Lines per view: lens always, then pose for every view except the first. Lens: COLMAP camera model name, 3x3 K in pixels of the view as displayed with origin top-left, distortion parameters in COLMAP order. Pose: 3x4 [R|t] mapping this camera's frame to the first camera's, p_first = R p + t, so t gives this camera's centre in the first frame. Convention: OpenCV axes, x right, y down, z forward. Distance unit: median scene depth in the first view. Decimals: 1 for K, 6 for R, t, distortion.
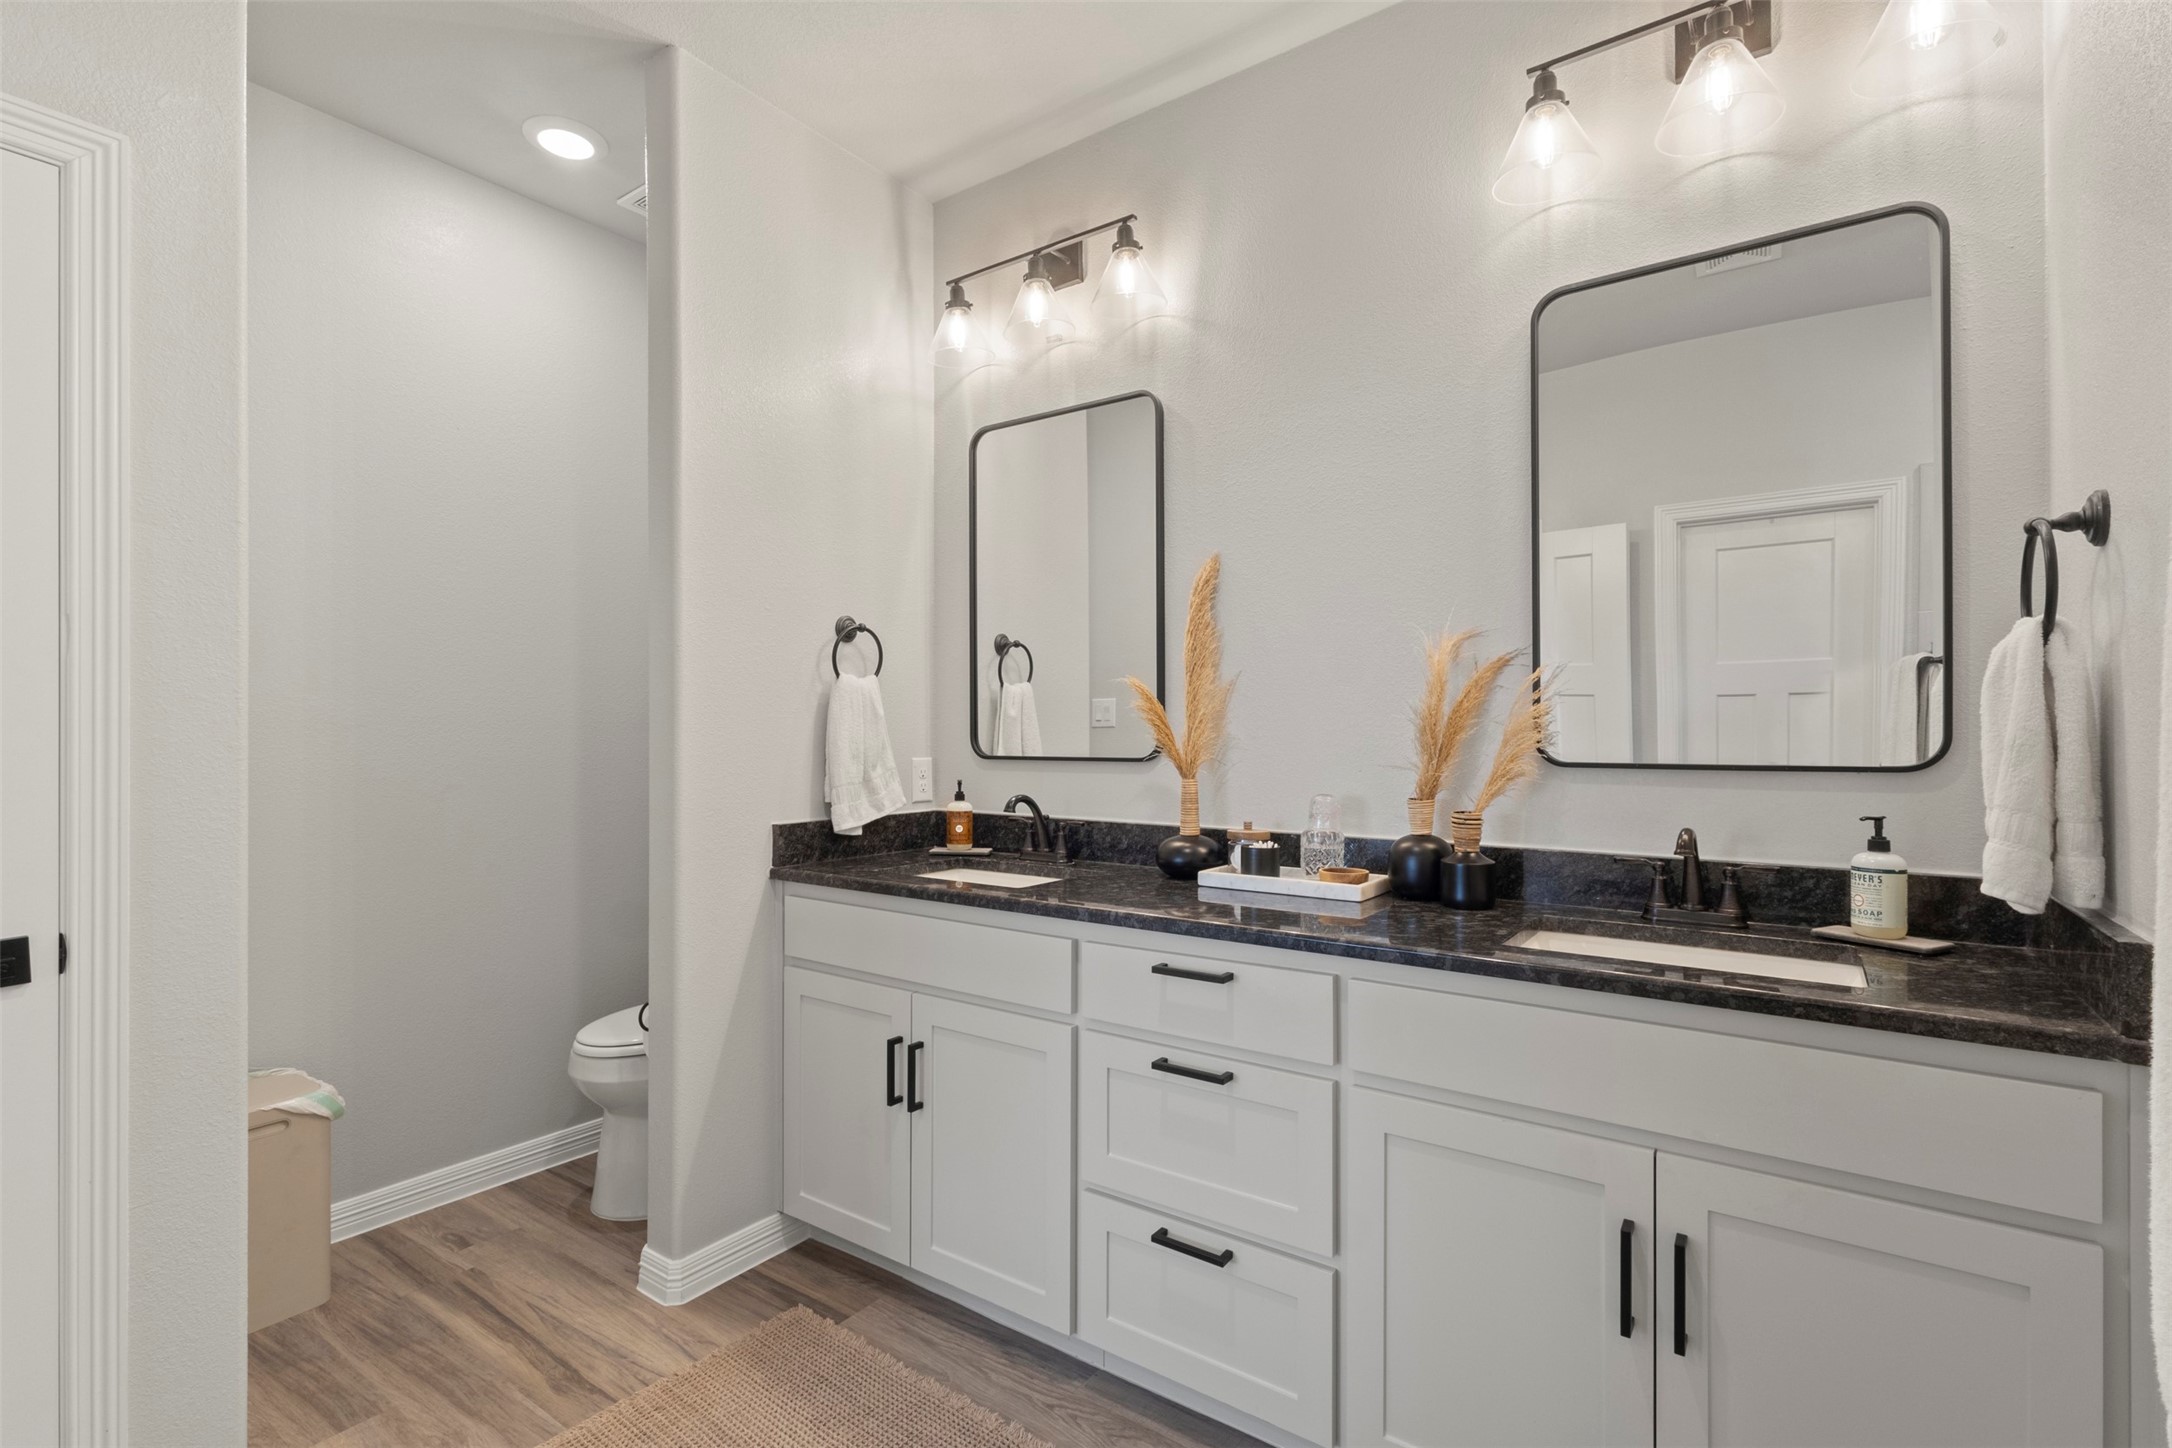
lens RADIAL K [[1002.4, 0, 1092.4], [0, 1002.4, 737.3], [0, 0, 1]] dist [0.001749, 0.000596]
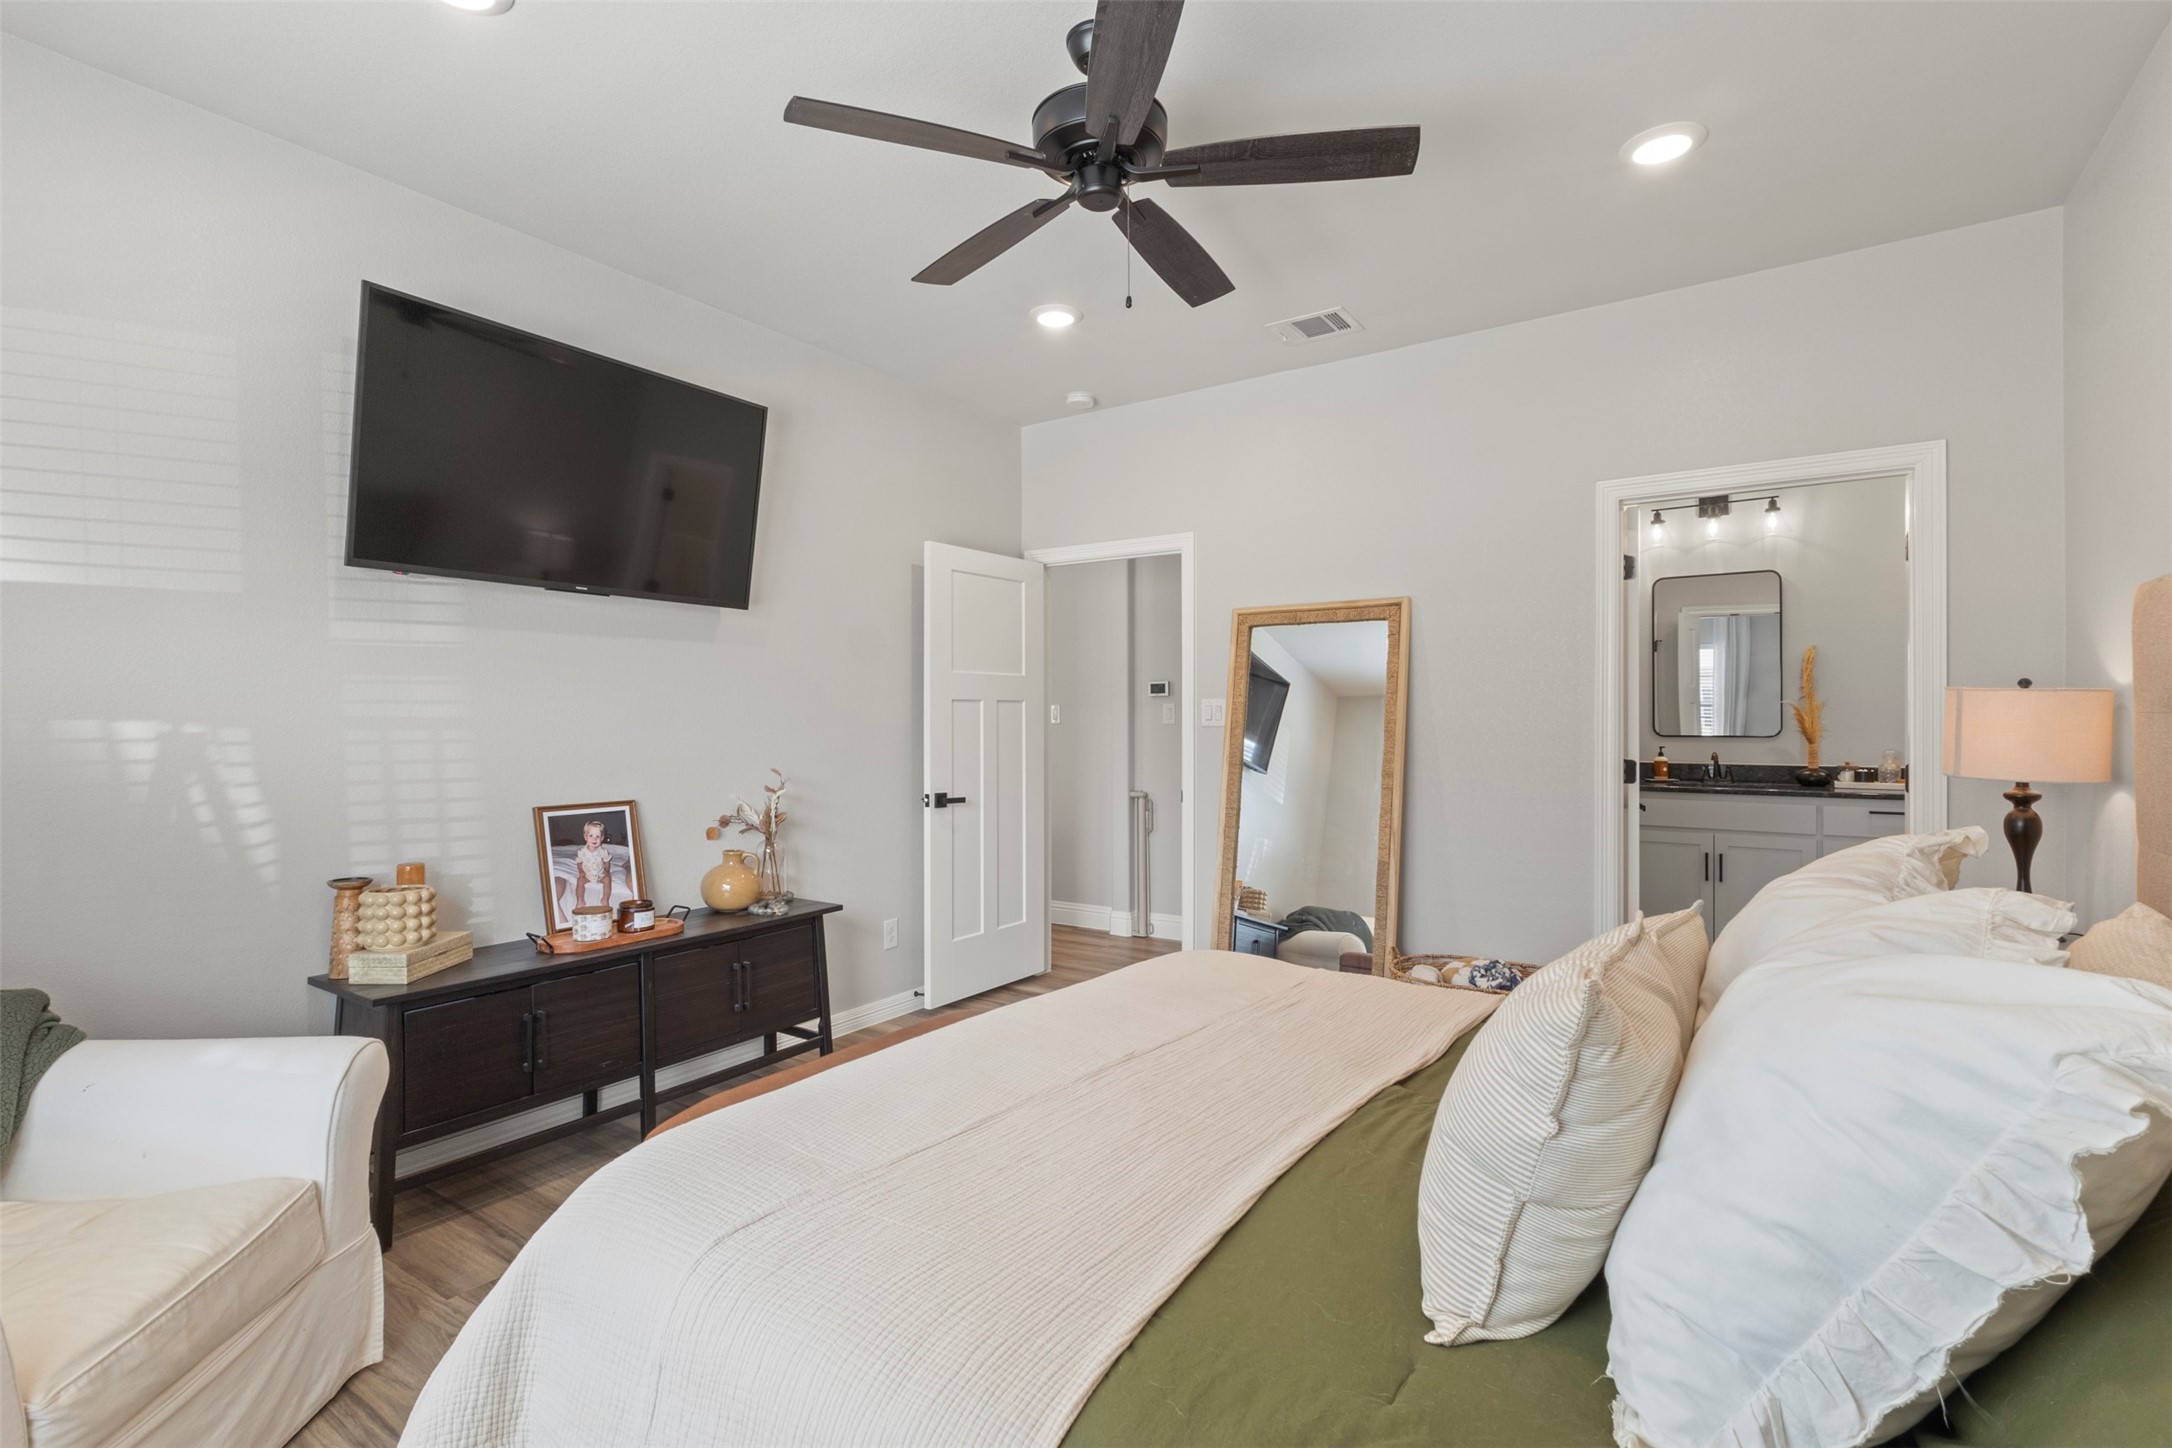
lens RADIAL K [[1002.4, 0, 1068.5], [0, 1002.4, 730.5], [0, 0, 1]] dist [0.001749, 0.000596]
pose [[0.999698, -0.007043, 0.023534, -1.963670], [0.006785, 0.999916, 0.011035, -0.032635], [-0.023610, -0.010872, 0.999662, -1.500203]]
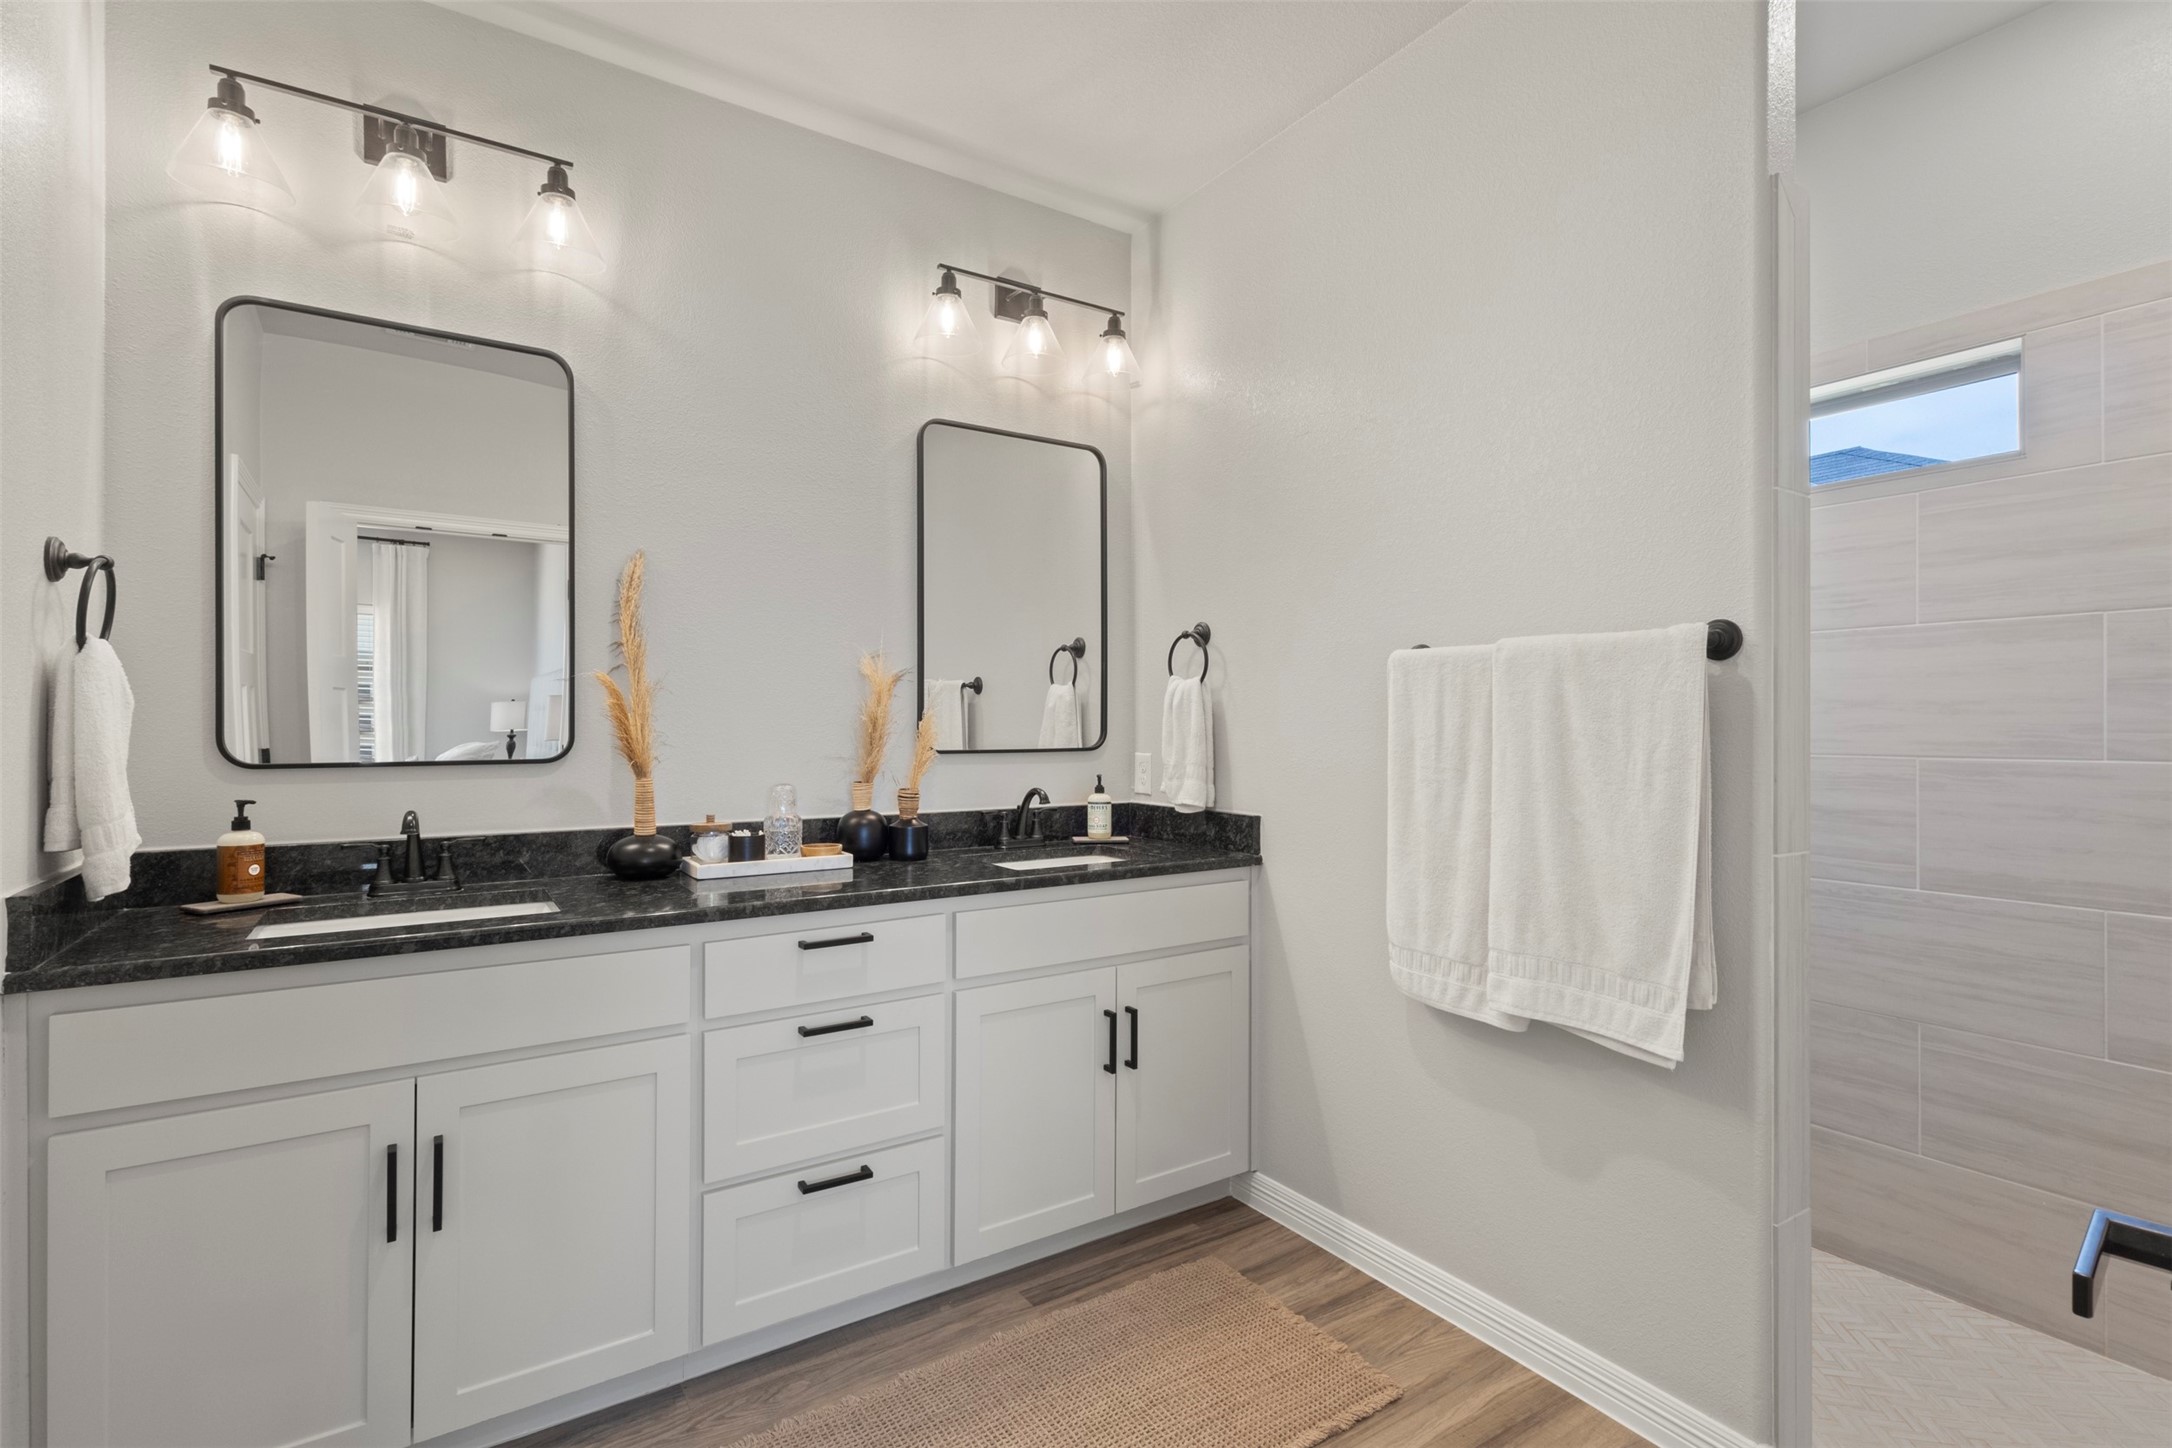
lens RADIAL K [[1002.4, 0, 1089.0], [0, 1002.4, 717.4], [0, 0, 1]] dist [0.001749, 0.000596]
pose [[0.354084, 0.002383, 0.935210, -0.780604], [-0.001669, 0.999997, -0.001917, -0.019486], [-0.935212, -0.000882, 0.354087, 0.283322]]
